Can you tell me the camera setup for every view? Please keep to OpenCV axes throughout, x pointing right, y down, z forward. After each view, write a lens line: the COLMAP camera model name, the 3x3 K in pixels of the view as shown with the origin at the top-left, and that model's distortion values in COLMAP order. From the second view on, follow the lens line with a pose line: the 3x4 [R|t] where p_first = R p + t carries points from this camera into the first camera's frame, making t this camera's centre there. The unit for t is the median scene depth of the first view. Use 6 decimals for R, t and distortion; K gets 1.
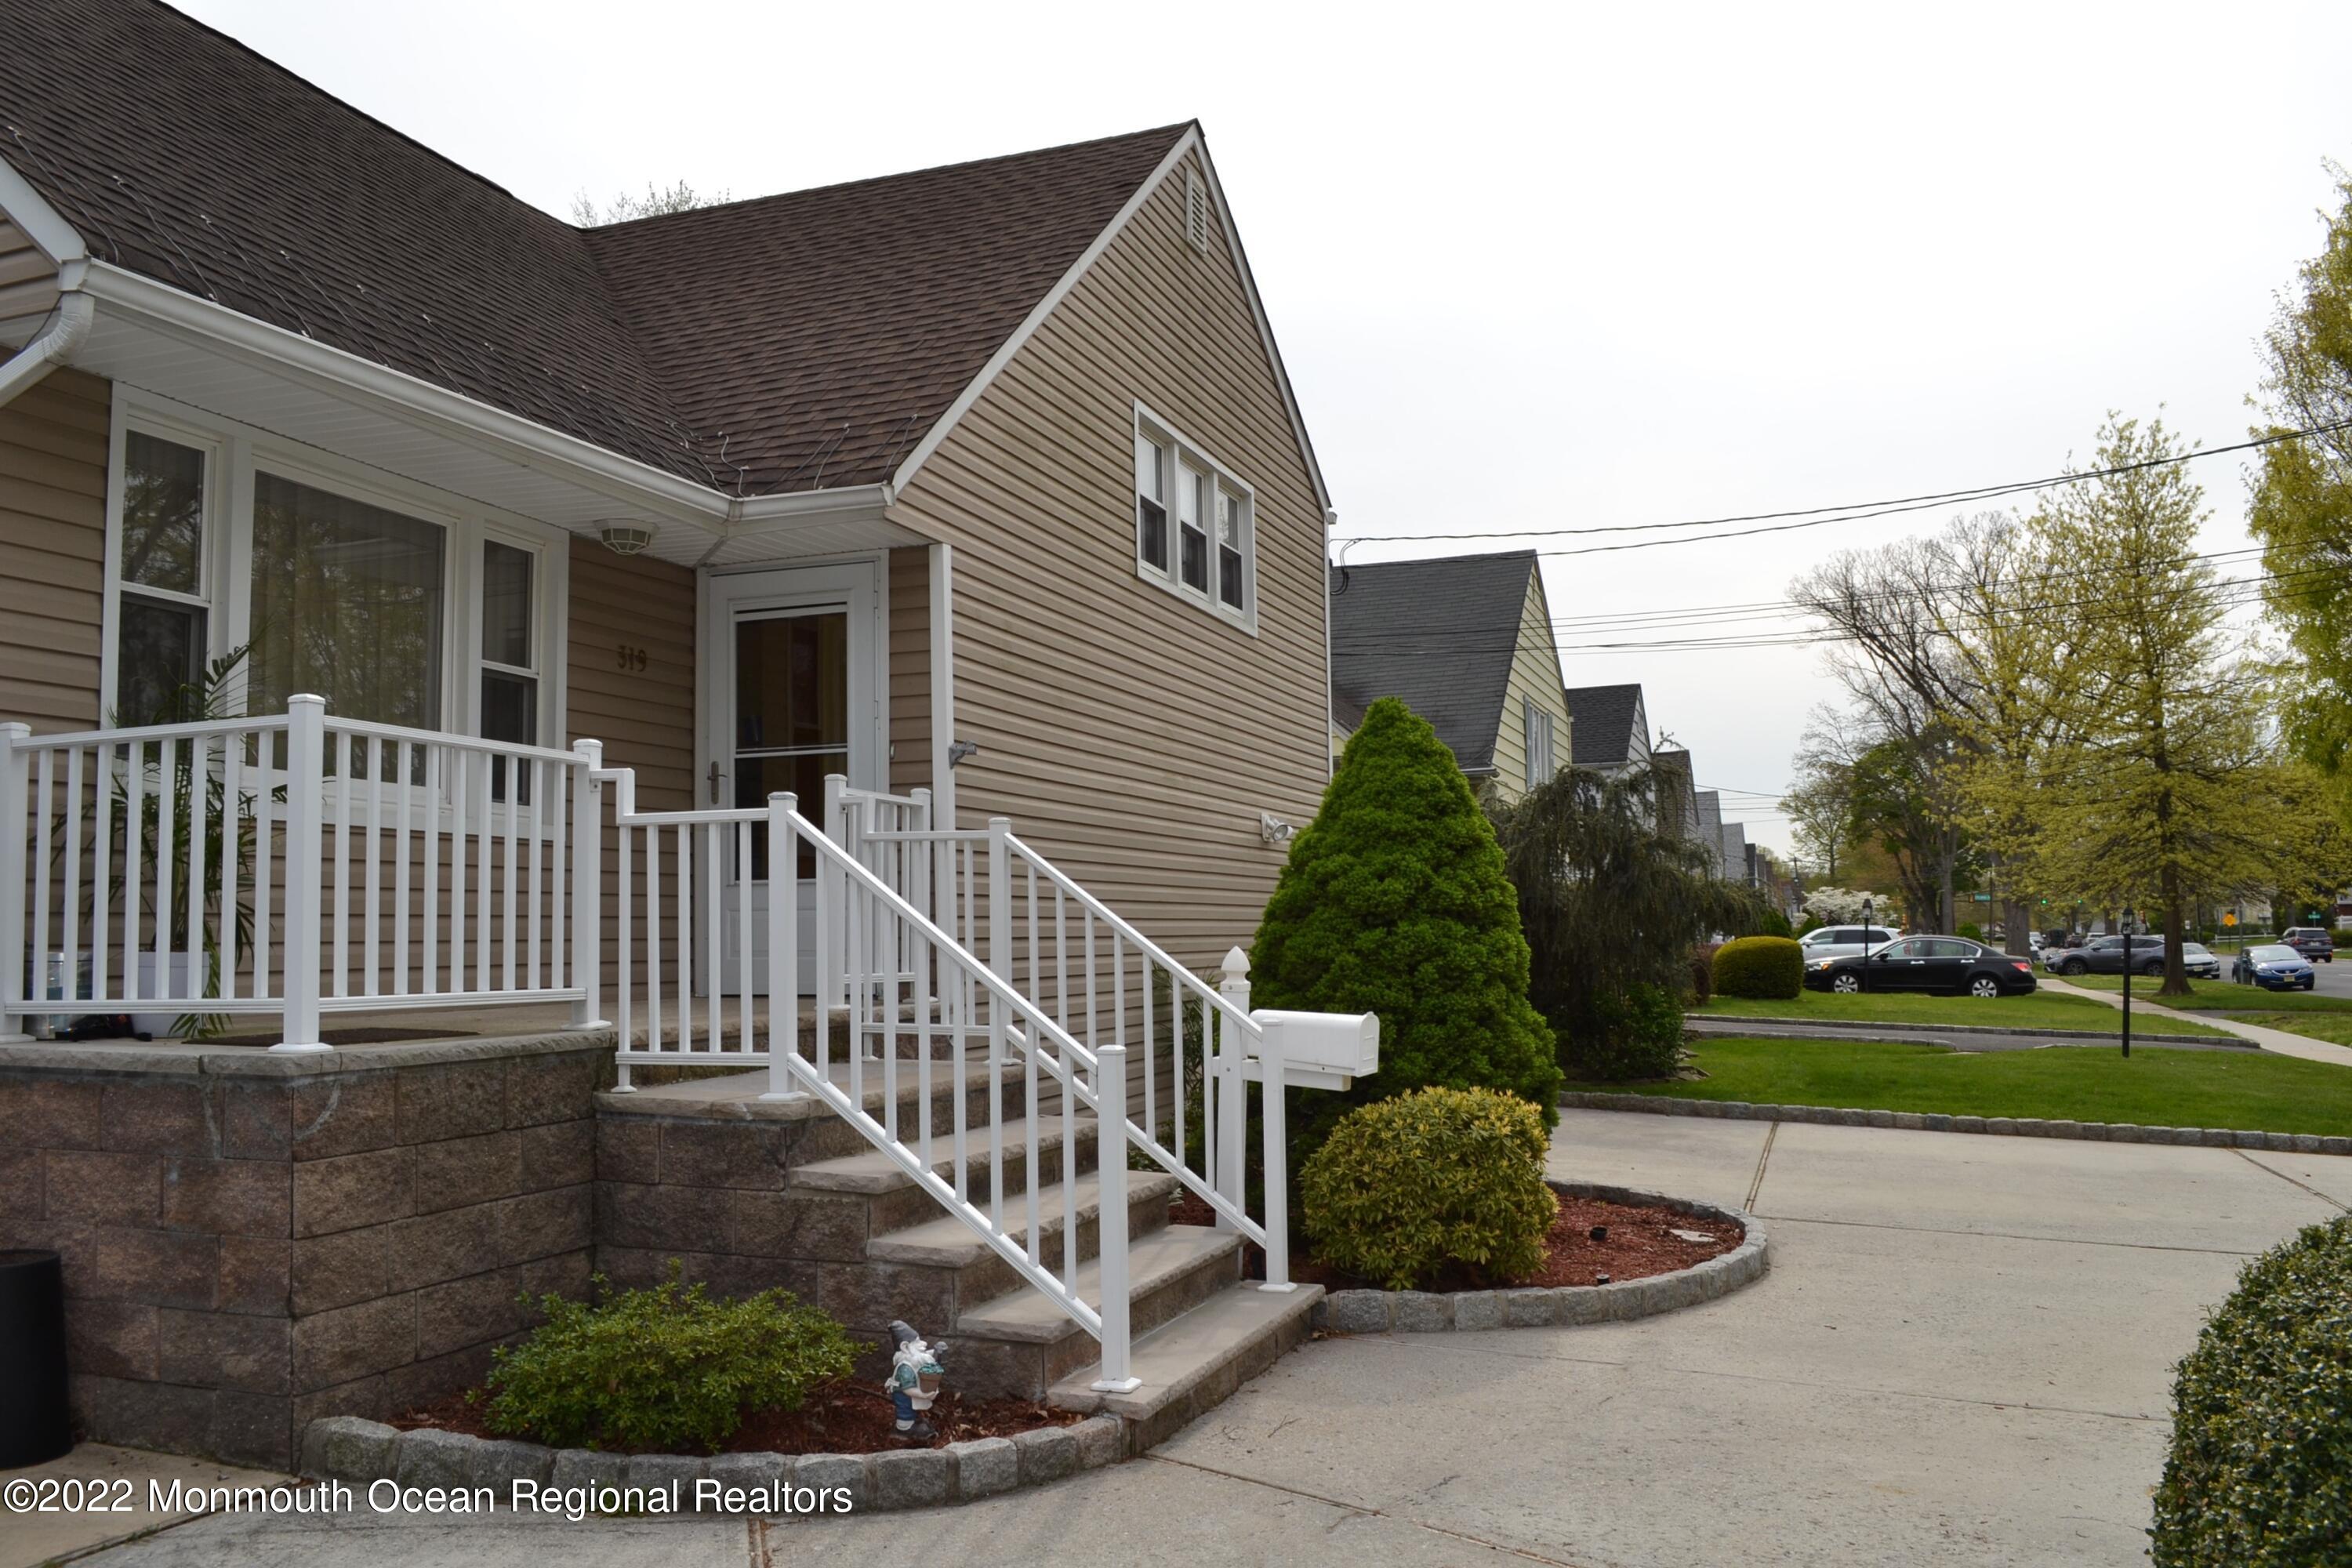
lens RADIAL K [[1947.1, 0, 1176.0], [0, 1947.1, 784.0], [0, 0, 1]] dist [-0.088578, 0.016322]
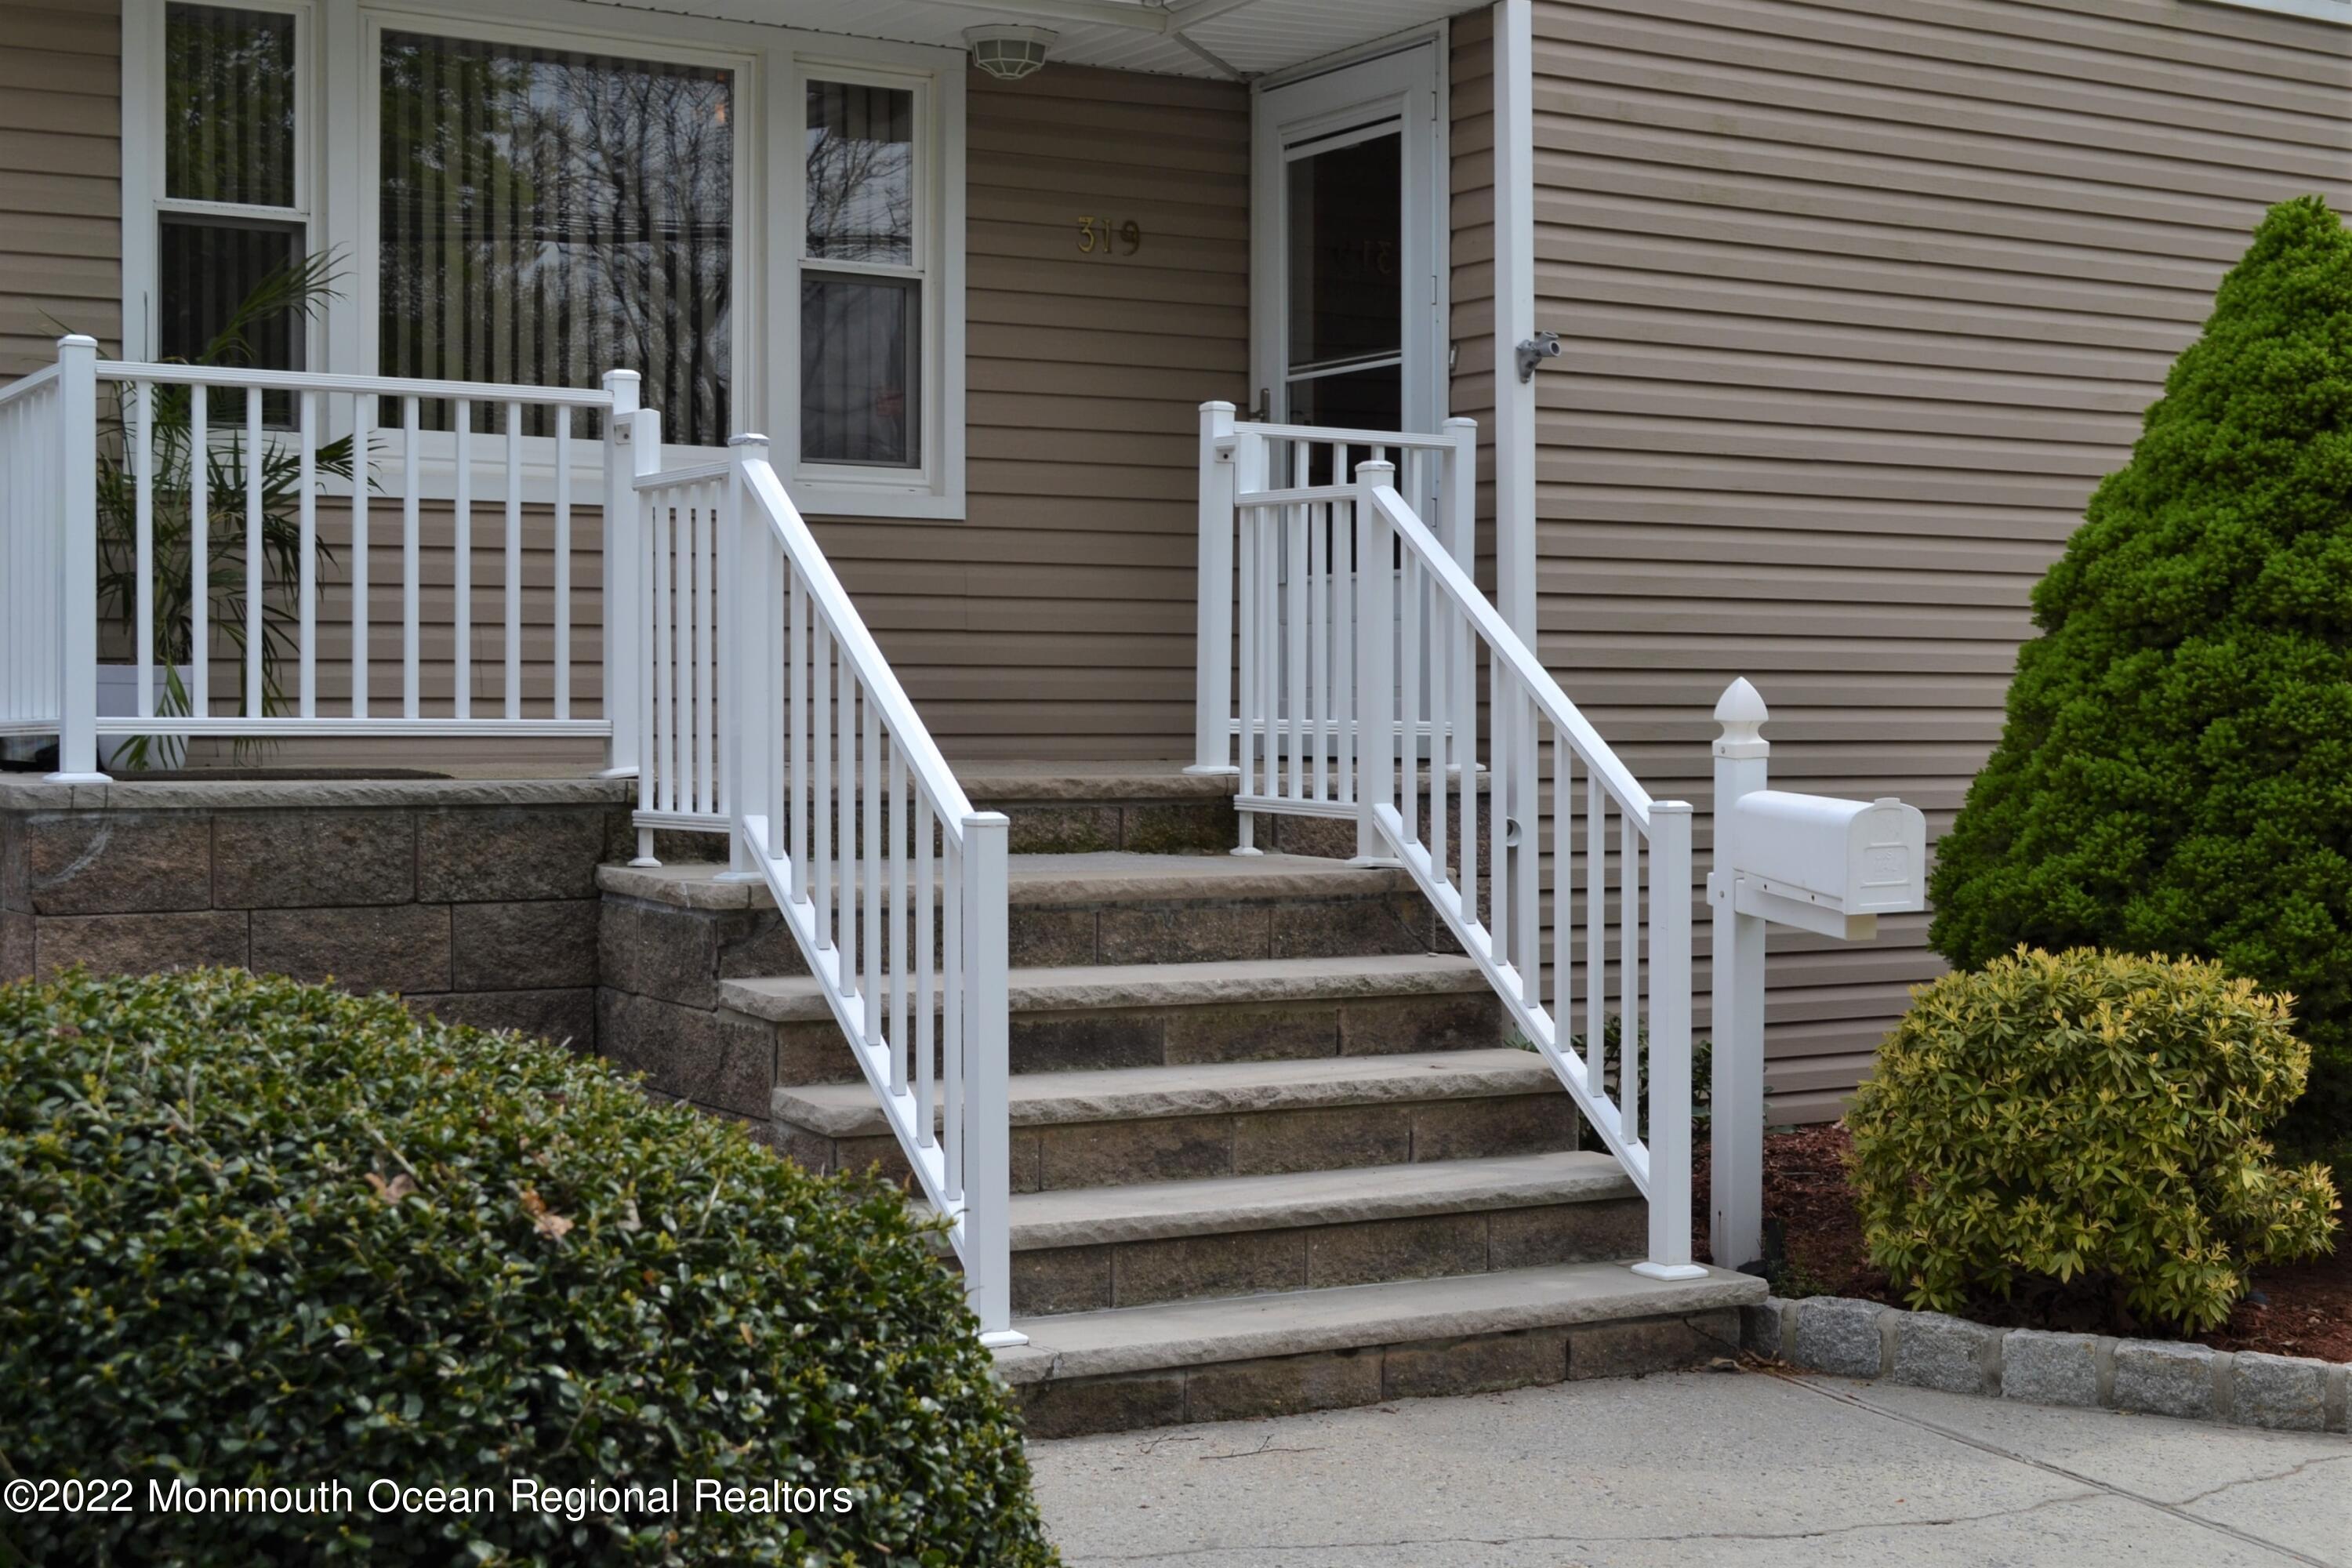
lens RADIAL K [[3477.0, 0, 1176.0], [0, 3477.0, 784.0], [0, 0, 1]] dist [-0.027865, 0.011362]
pose [[0.755561, 0.027348, -0.654507, 0.591712], [0.037720, 0.995654, 0.085147, 0.023578], [0.653992, -0.089021, 0.751246, 0.143130]]
